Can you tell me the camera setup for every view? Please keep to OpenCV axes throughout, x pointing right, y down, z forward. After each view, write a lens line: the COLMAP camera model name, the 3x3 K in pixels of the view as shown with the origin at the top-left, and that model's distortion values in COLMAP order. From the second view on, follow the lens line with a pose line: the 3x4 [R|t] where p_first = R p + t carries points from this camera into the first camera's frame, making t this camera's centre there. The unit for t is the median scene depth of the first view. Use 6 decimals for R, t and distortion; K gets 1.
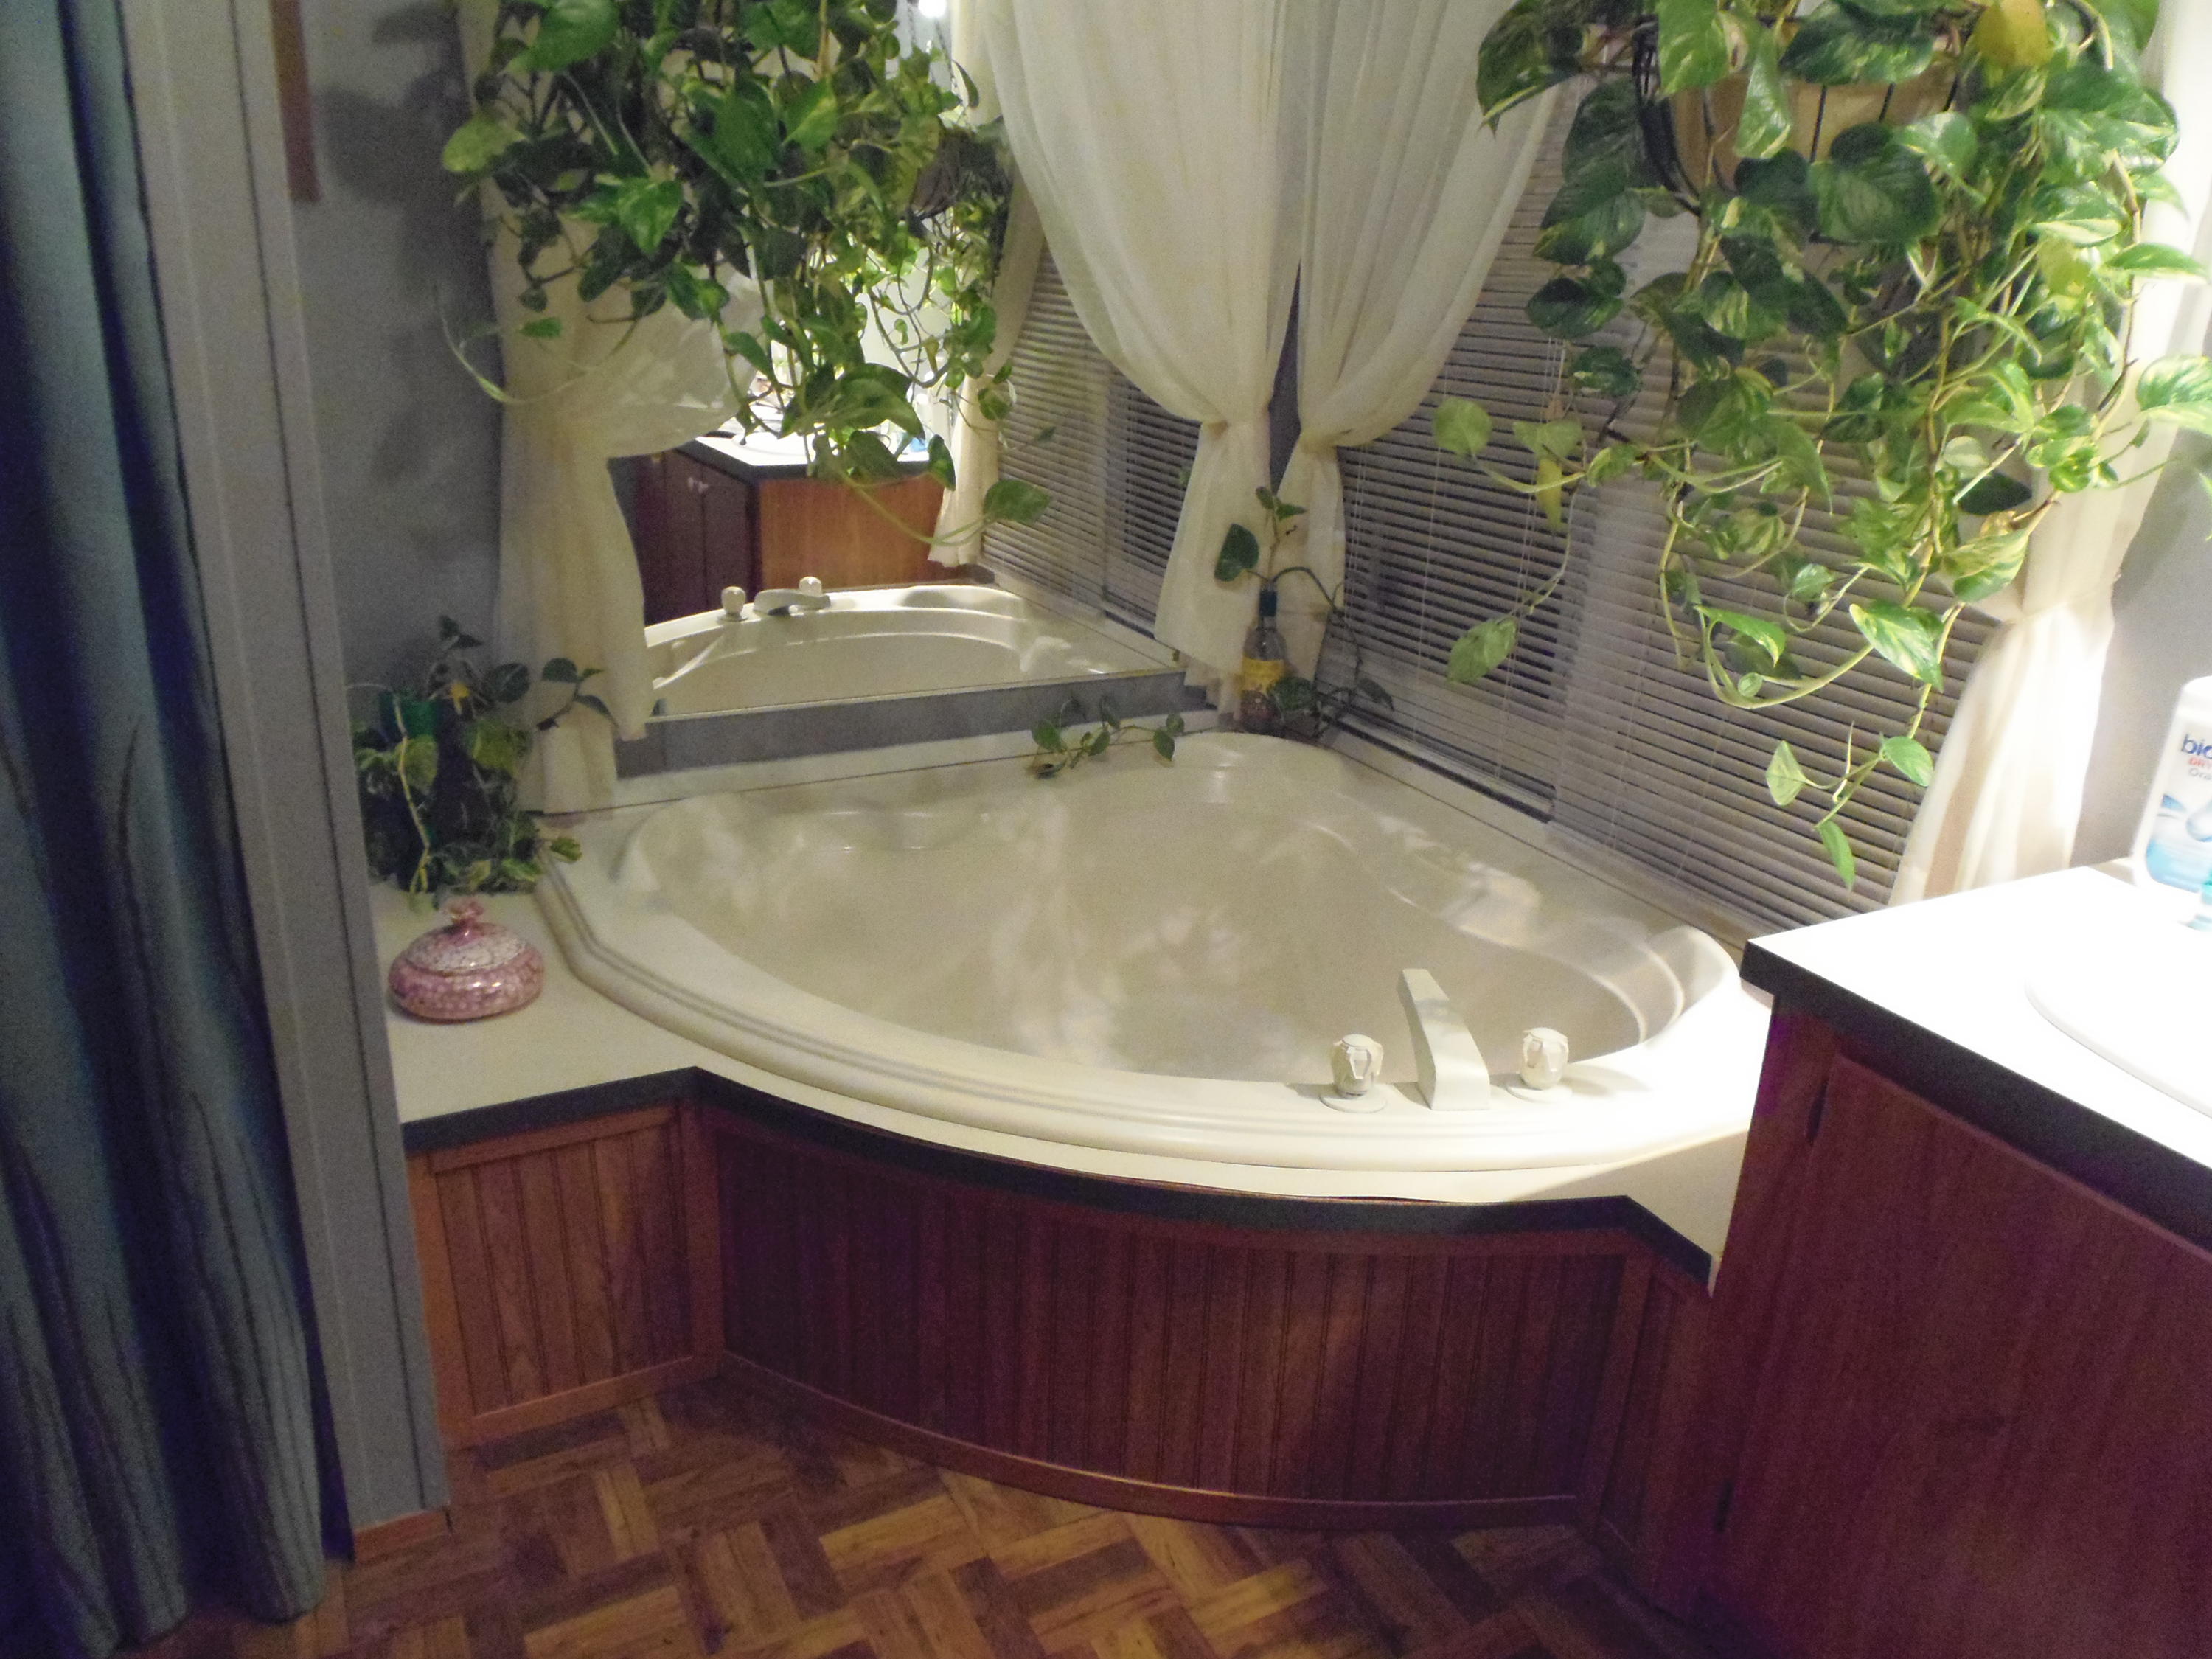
lens RADIAL K [[1615.2, 0, 1110.8], [0, 1615.2, 835.1], [0, 0, 1]] dist [-0.014523, -0.002094]
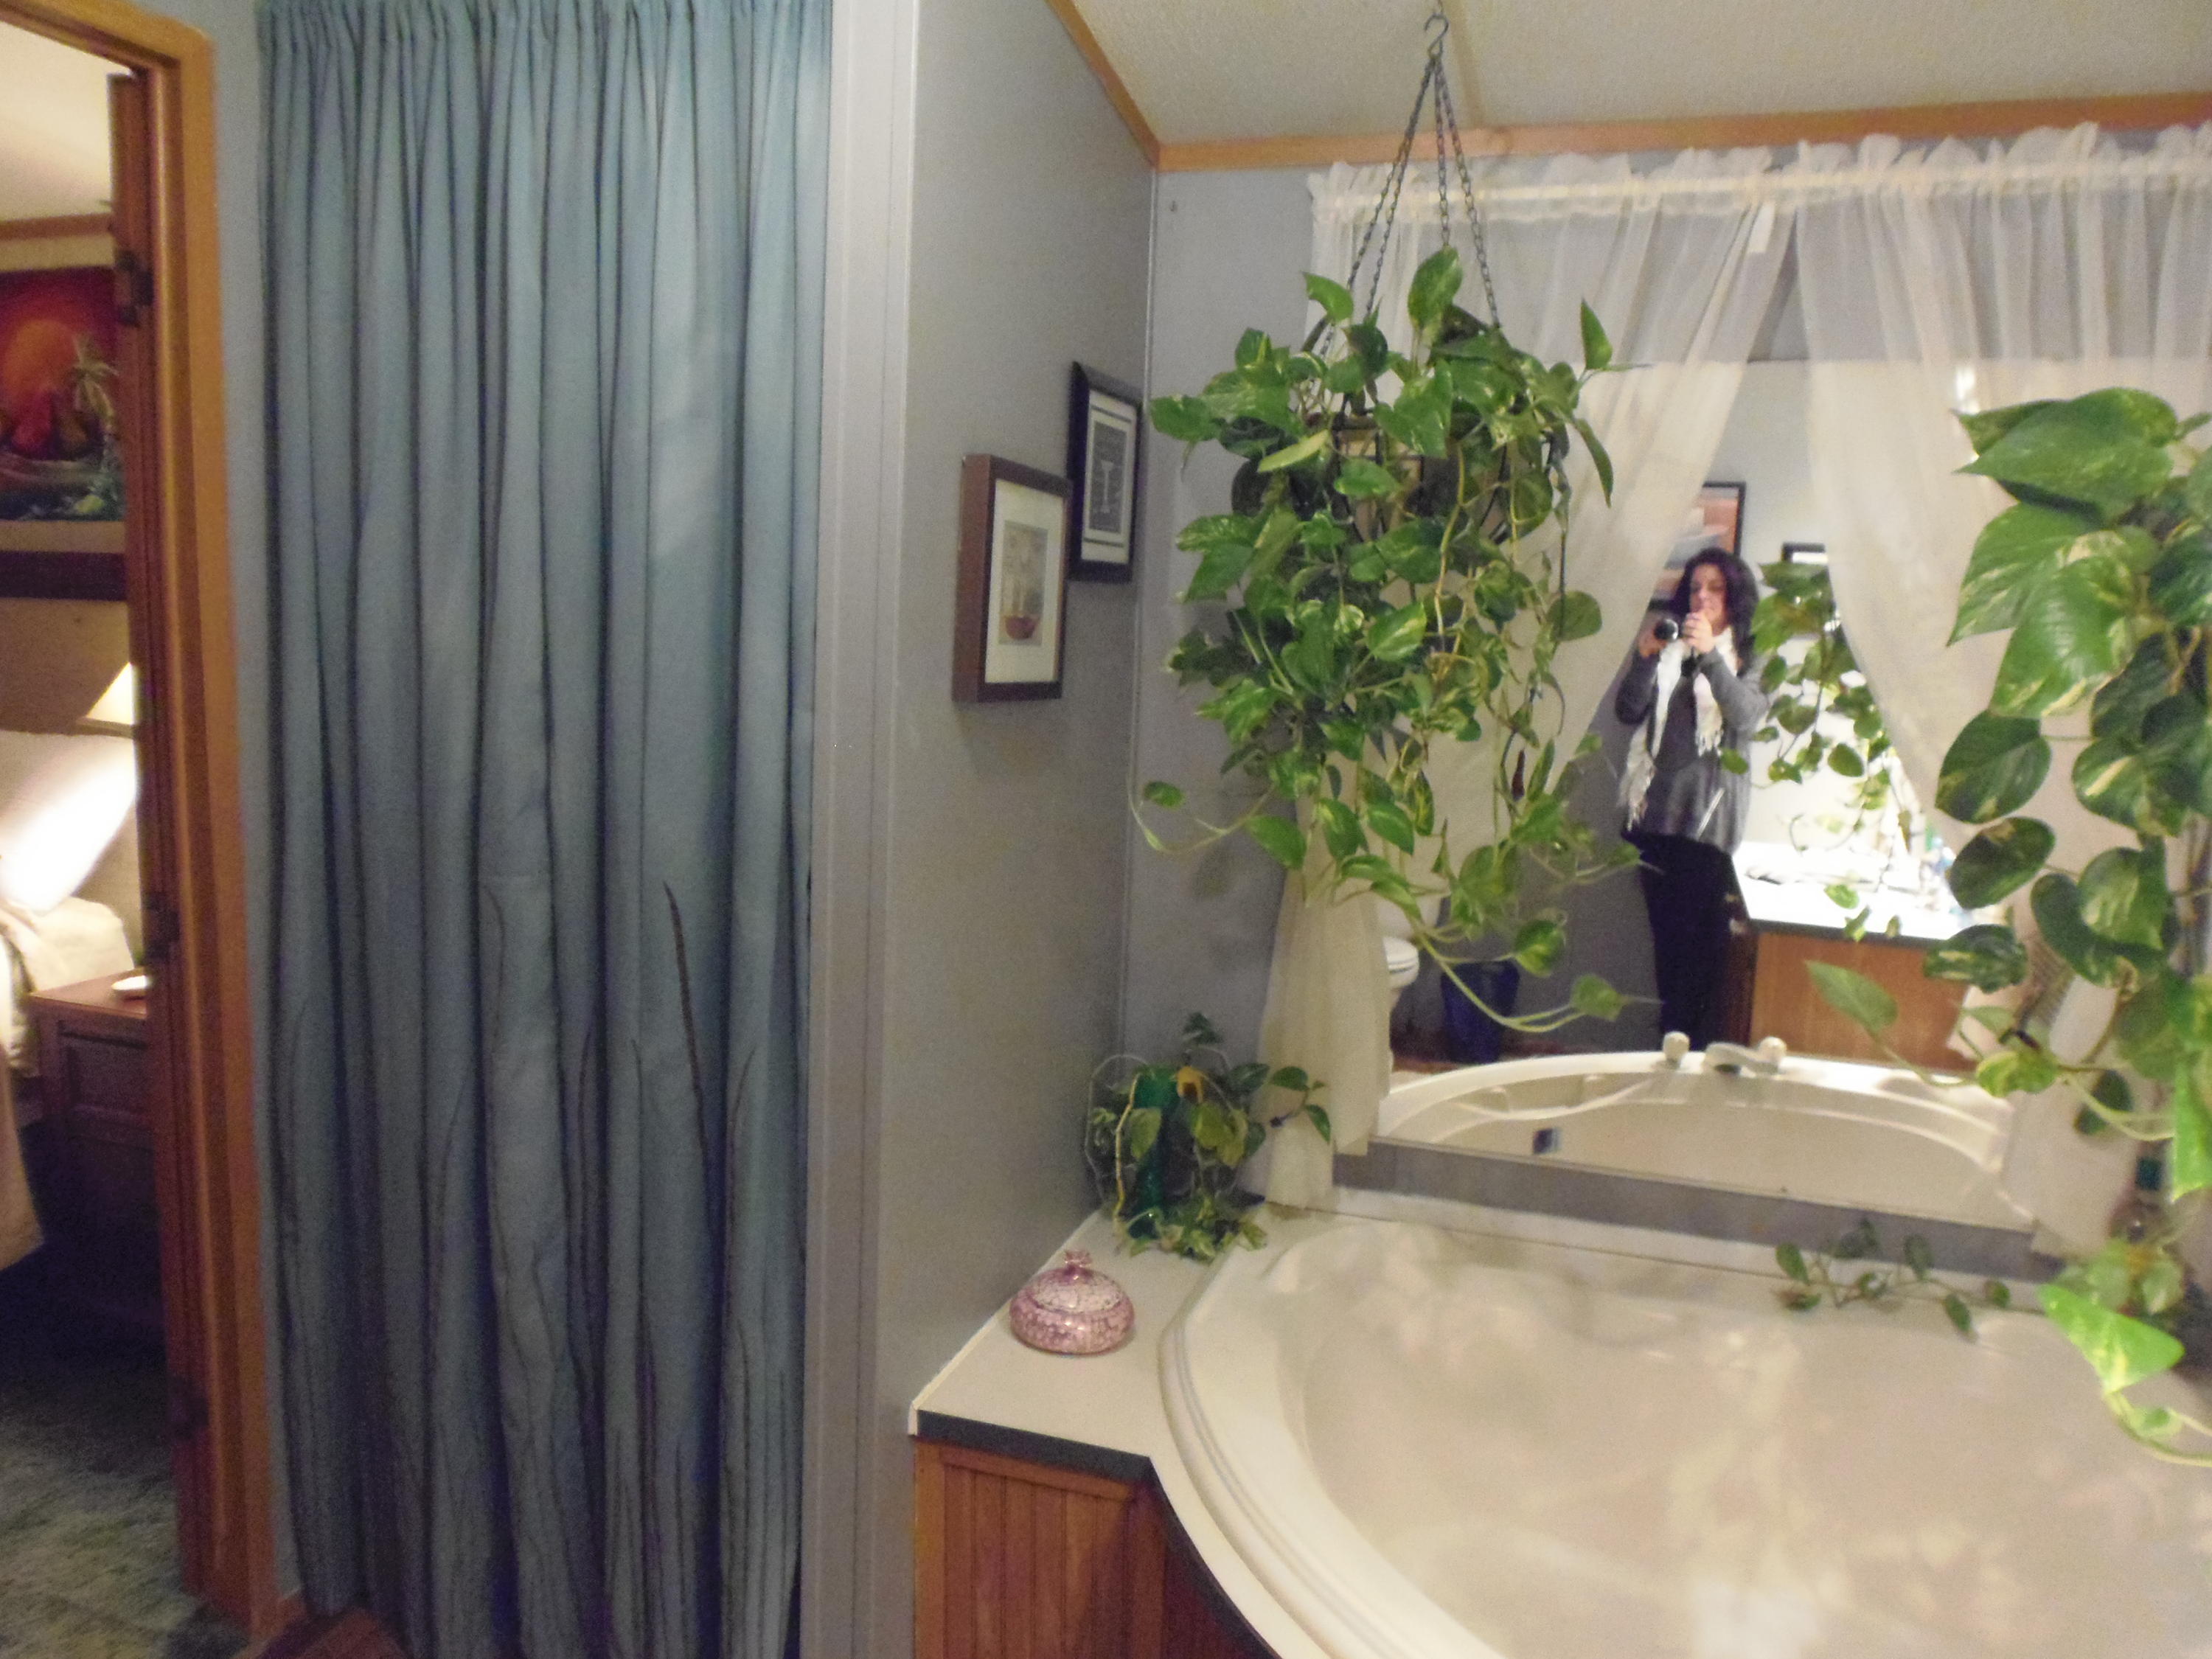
lens RADIAL K [[1615.2, 0, 1110.8], [0, 1615.2, 835.1], [0, 0, 1]] dist [-0.014523, -0.002094]
pose [[0.687334, 0.087136, -0.721096, 0.345689], [-0.258404, 0.957162, -0.130643, -0.079646], [0.678822, 0.276130, 0.680407, 0.098247]]
